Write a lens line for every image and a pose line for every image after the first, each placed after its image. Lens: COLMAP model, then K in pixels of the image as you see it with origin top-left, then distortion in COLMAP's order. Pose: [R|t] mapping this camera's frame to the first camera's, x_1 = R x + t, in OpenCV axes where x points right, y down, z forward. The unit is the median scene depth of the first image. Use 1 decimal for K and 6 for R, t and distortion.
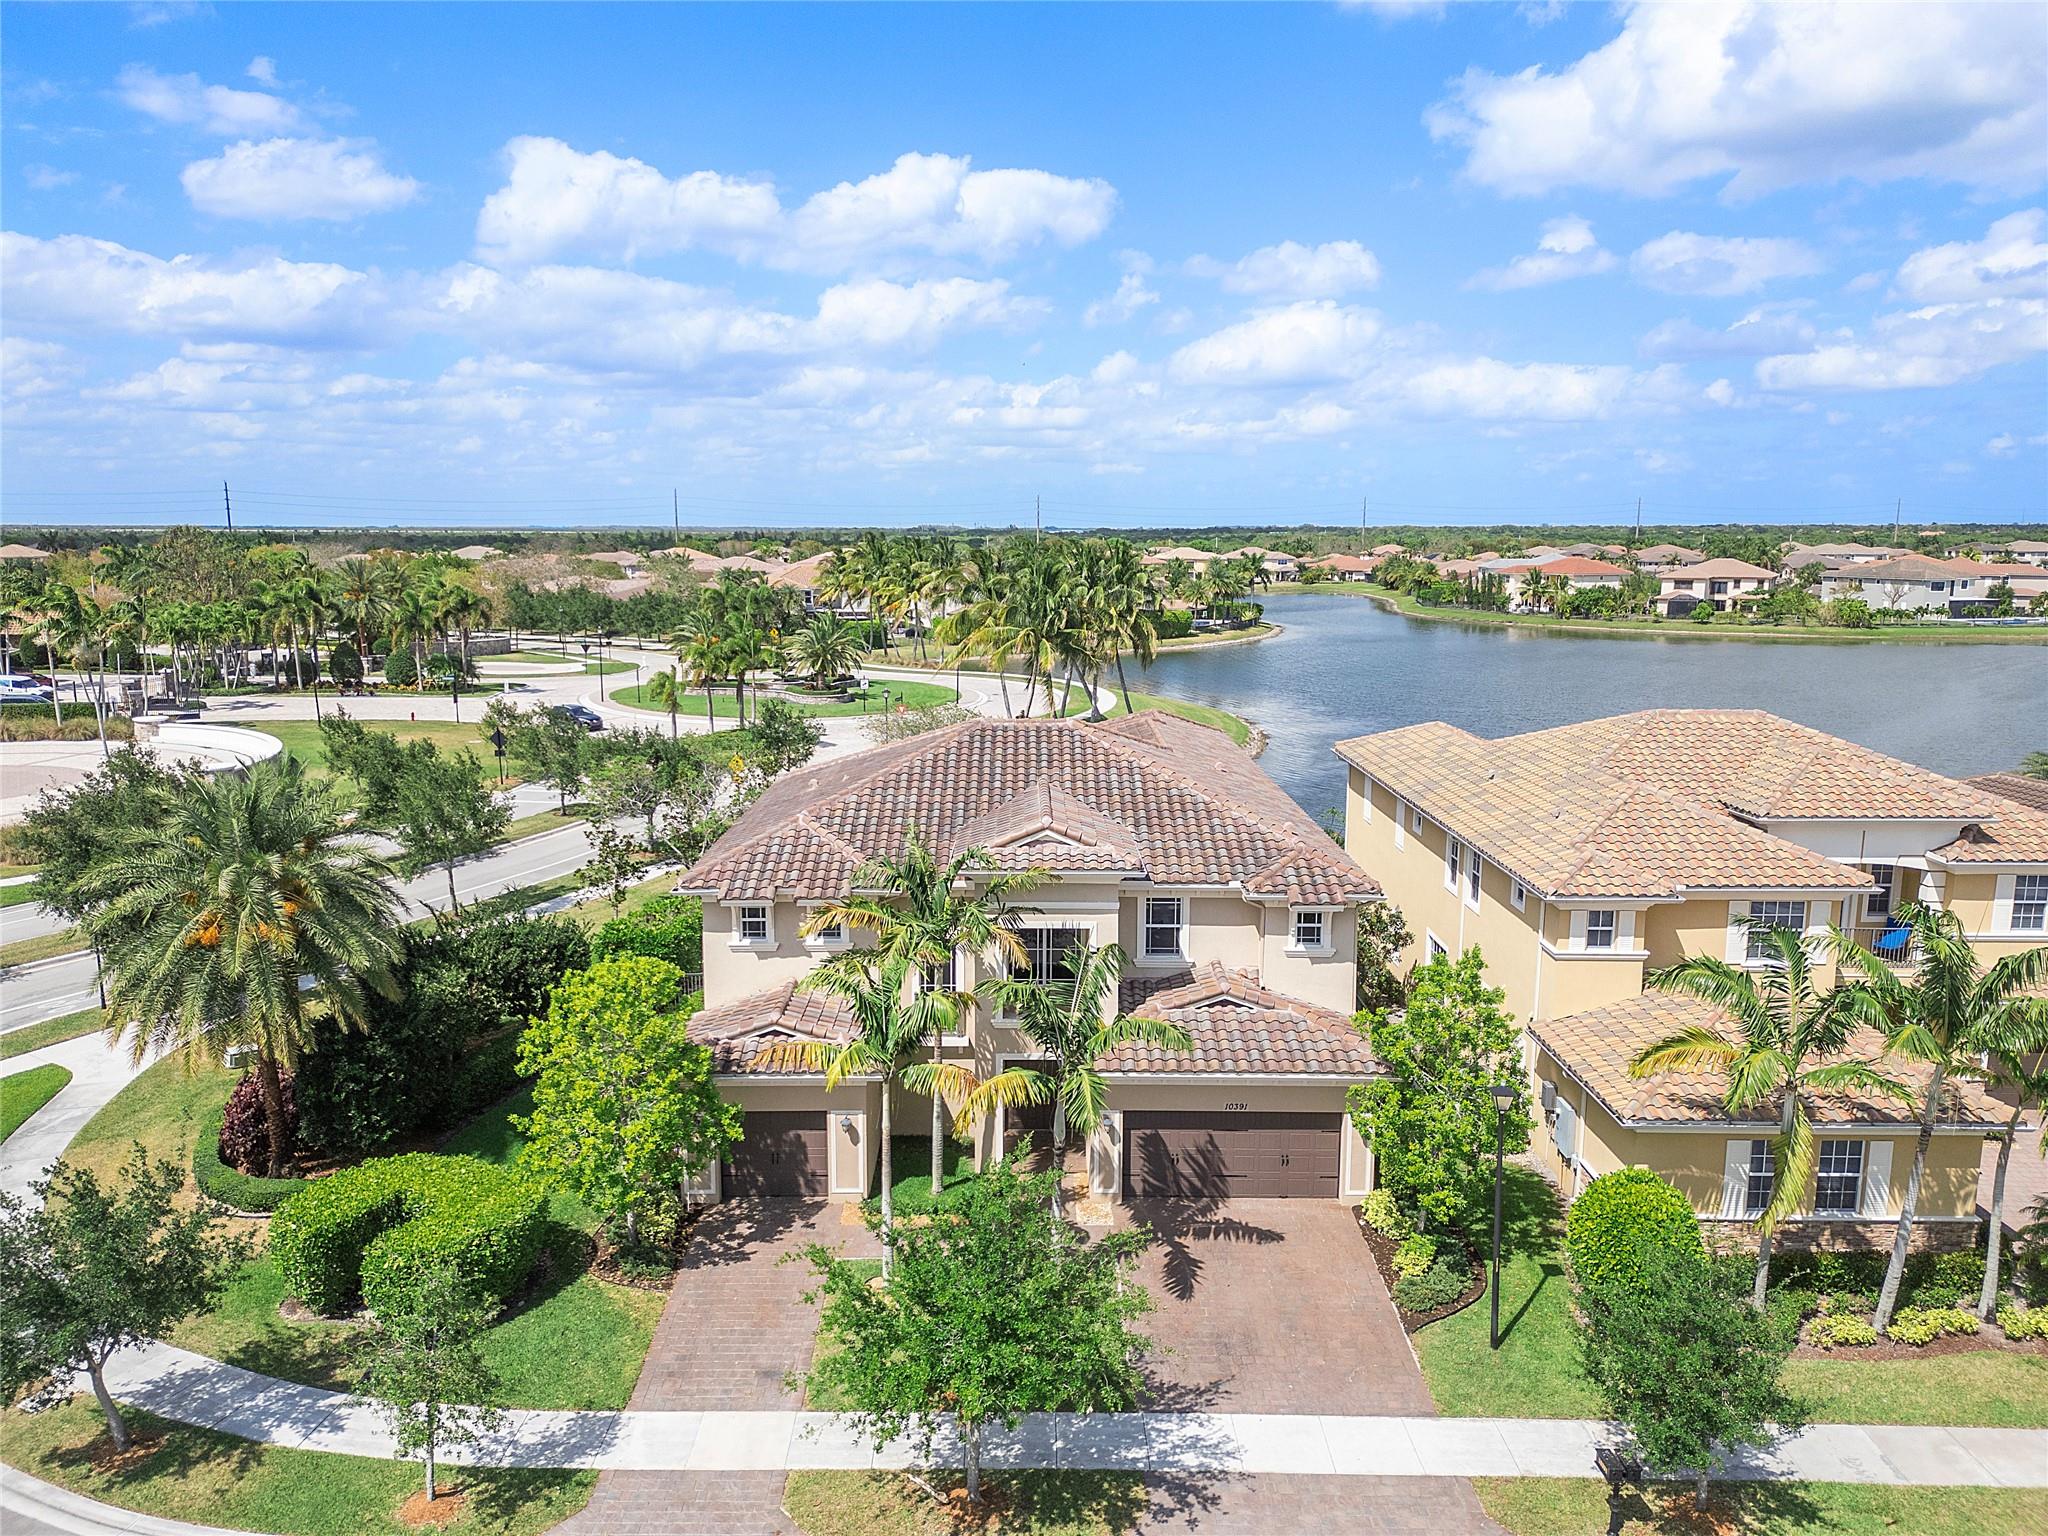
lens RADIAL K [[1445.0, 0, 1018.7], [0, 1445.0, 751.7], [0, 0, 1]] dist [0.032365, -0.005927]
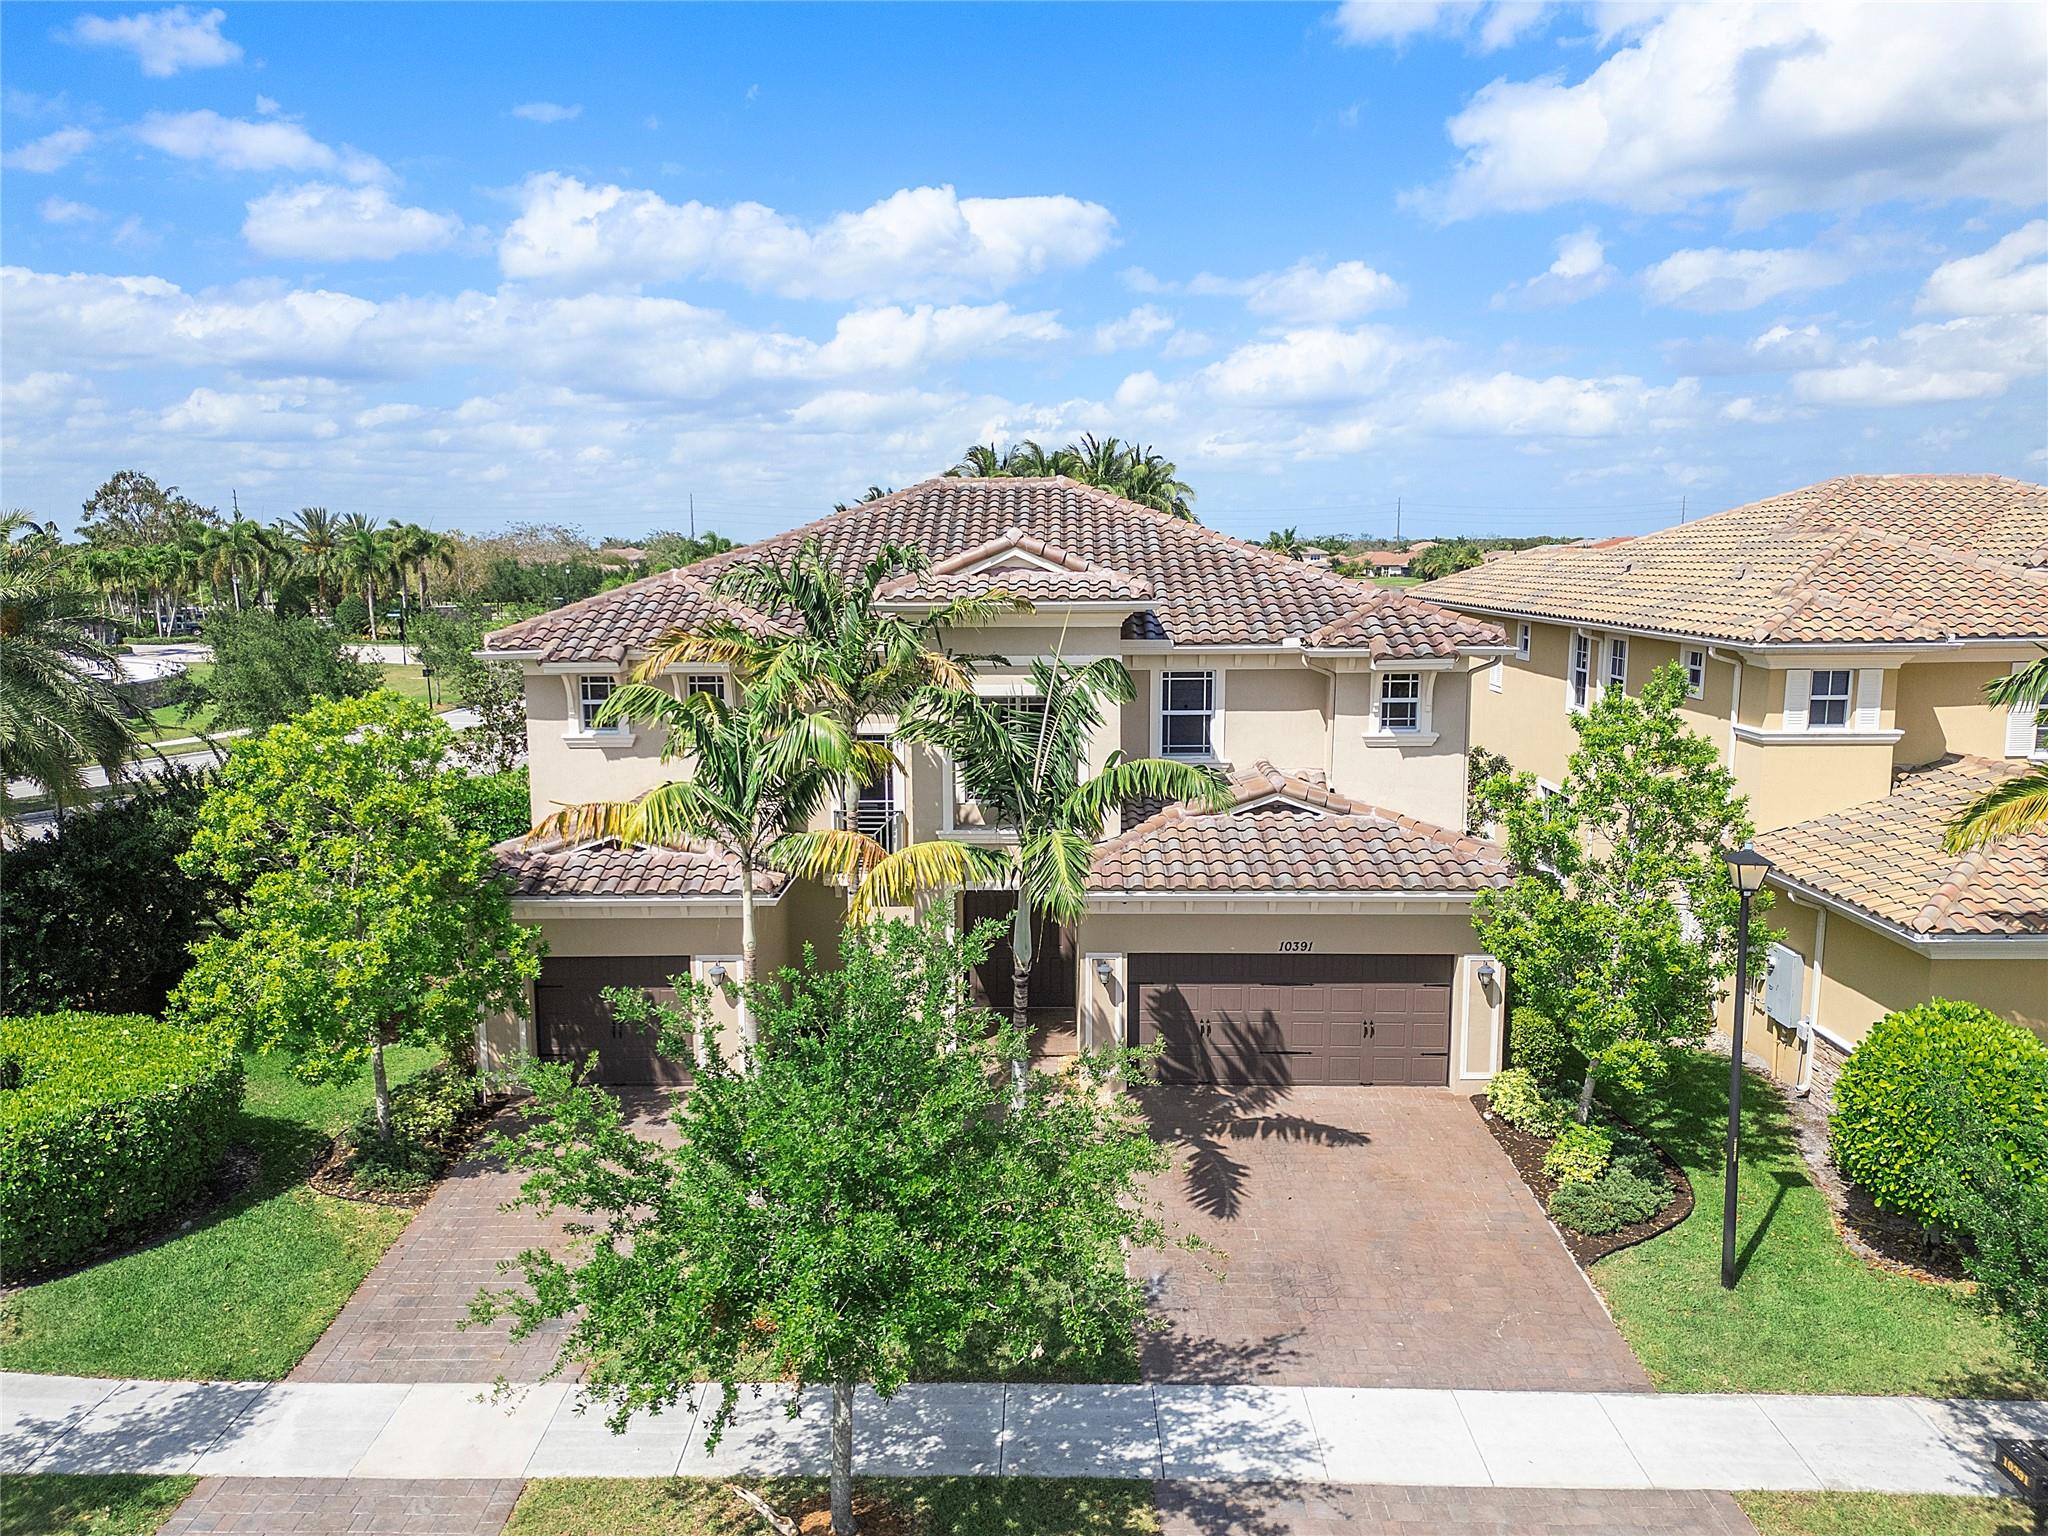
lens RADIAL K [[1467.0, 0, 1024.0], [0, 1467.0, 768.0], [0, 0, 1]] dist [0.035886, -0.026422]
pose [[0.999883, -0.004438, -0.014609, 0.035736], [0.004405, 0.999988, -0.002247, 0.169089], [0.014619, 0.002182, 0.999891, 0.329462]]
